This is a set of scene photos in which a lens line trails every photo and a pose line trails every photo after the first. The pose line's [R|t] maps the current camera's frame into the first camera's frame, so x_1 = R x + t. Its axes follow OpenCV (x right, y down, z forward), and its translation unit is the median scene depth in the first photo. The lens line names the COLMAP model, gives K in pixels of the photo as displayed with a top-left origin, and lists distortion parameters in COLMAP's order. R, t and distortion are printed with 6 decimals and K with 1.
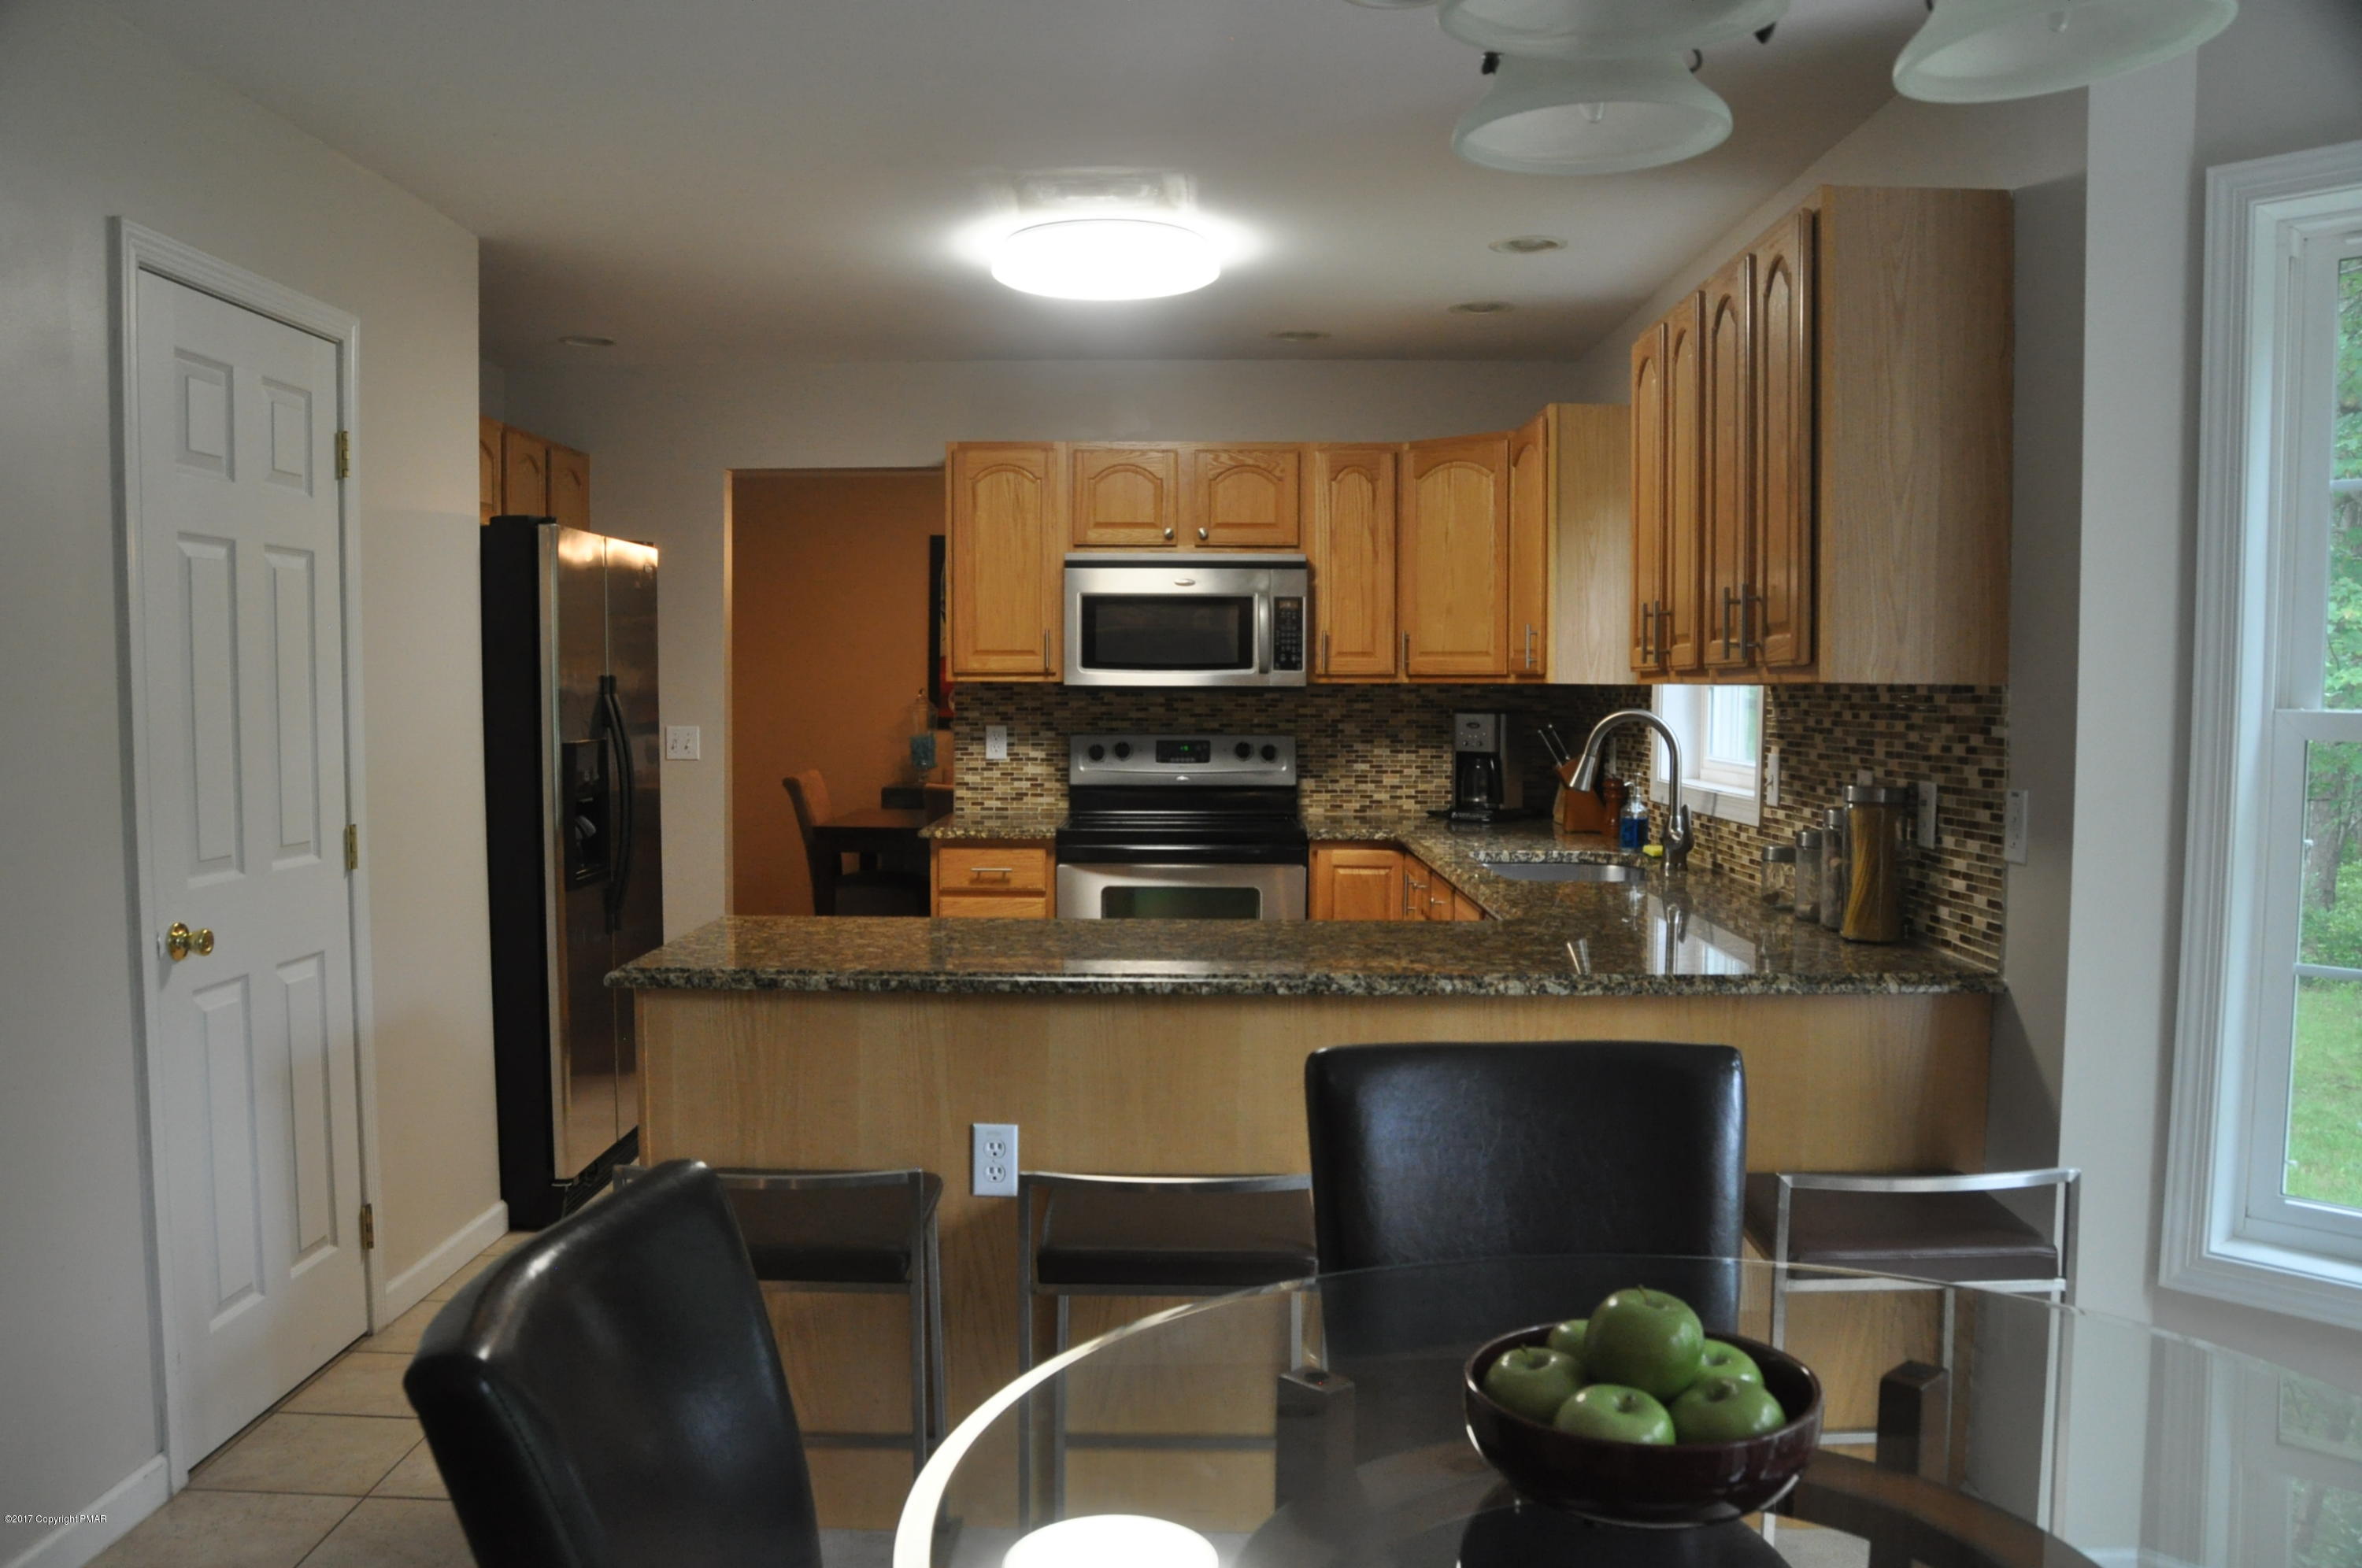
lens RADIAL K [[1856.3, 0, 1181.8], [0, 1856.3, 802.2], [0, 0, 1]] dist [-0.134788, 0.091937]
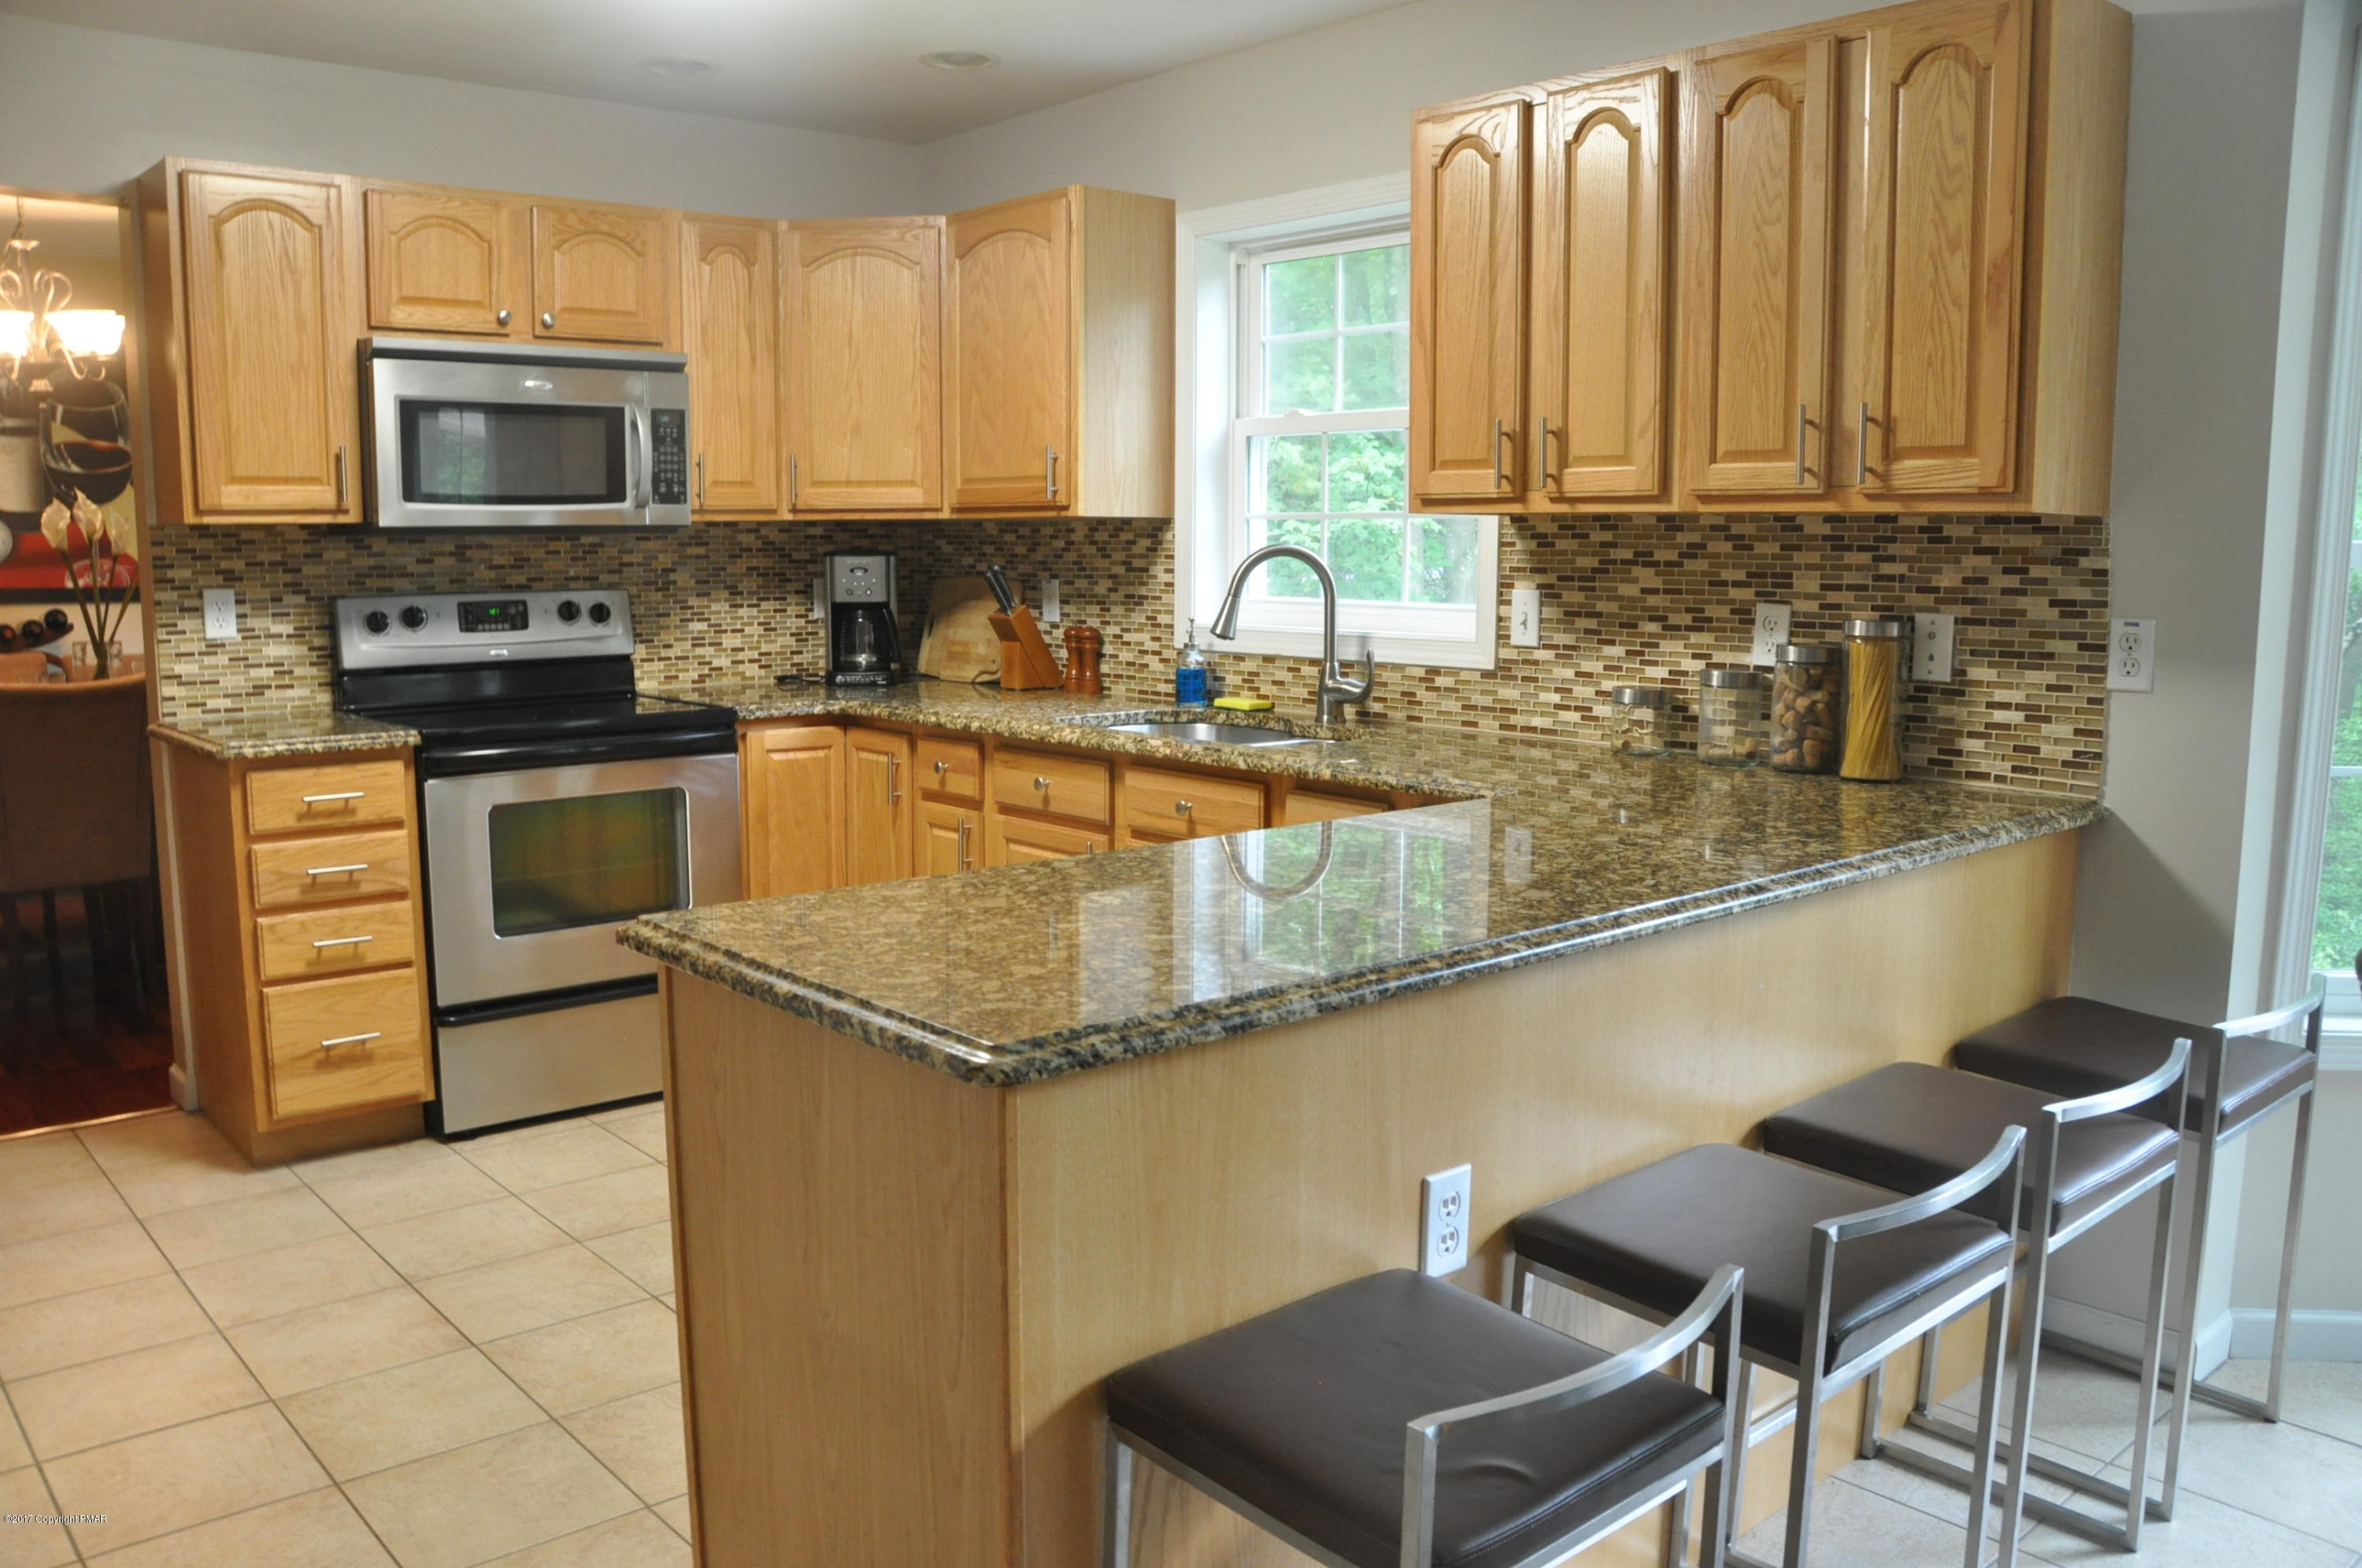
lens RADIAL K [[1856.3, 0, 1185.8], [0, 1856.3, 801.4], [0, 0, 1]] dist [-0.134788, 0.091937]
pose [[0.754235, -0.098172, 0.649224, -0.284287], [0.044915, 0.994157, 0.098151, -0.013044], [-0.655067, -0.044869, 0.754238, 0.271846]]
